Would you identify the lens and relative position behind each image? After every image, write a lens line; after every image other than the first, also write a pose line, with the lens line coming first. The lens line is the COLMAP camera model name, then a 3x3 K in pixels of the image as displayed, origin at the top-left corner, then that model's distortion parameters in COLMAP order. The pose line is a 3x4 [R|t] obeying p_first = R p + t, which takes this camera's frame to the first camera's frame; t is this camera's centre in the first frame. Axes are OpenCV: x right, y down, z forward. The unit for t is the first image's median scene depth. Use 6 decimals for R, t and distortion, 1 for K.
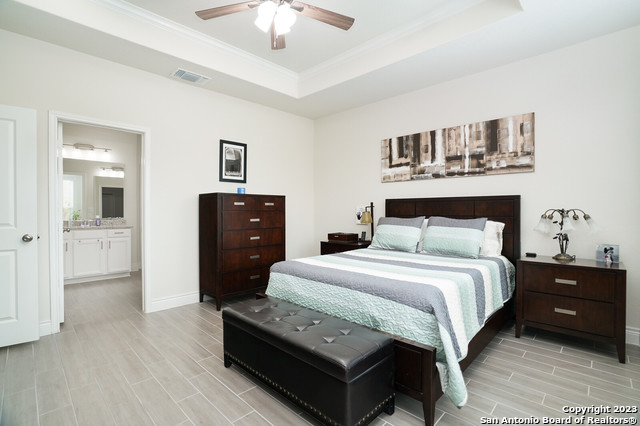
lens RADIAL K [[296.2, 0, 316.9], [0, 296.2, 212.4], [0, 0, 1]] dist [-0.021474, 0.002714]
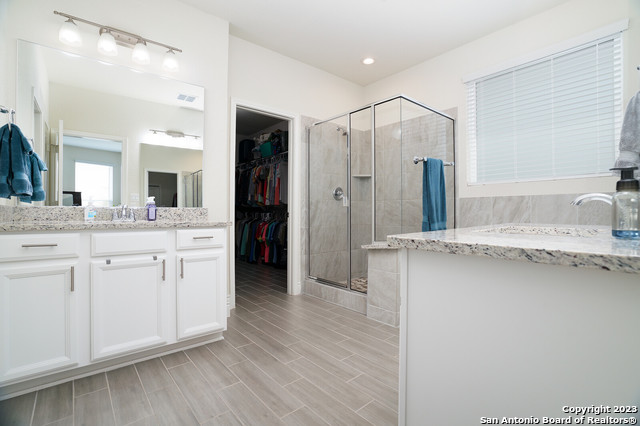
lens RADIAL K [[296.2, 0, 318.2], [0, 296.2, 211.9], [0, 0, 1]] dist [-0.021474, 0.002714]
pose [[0.995305, -0.006413, -0.096572, -0.480132], [0.005820, 0.999962, -0.006422, 0.037783], [0.096610, 0.005830, 0.995305, 0.616658]]
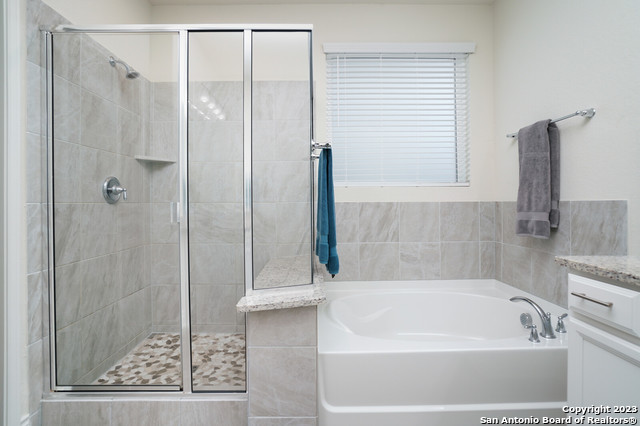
lens RADIAL K [[317.5, 0, 320.0], [0, 317.5, 207.7], [0, 0, 1]] dist [0.001856, 0.001434]
pose [[0.725228, -0.018424, 0.688262, -0.629704], [0.014956, 0.999828, 0.011005, -0.001848], [-0.688346, 0.002313, 0.725379, 0.990331]]
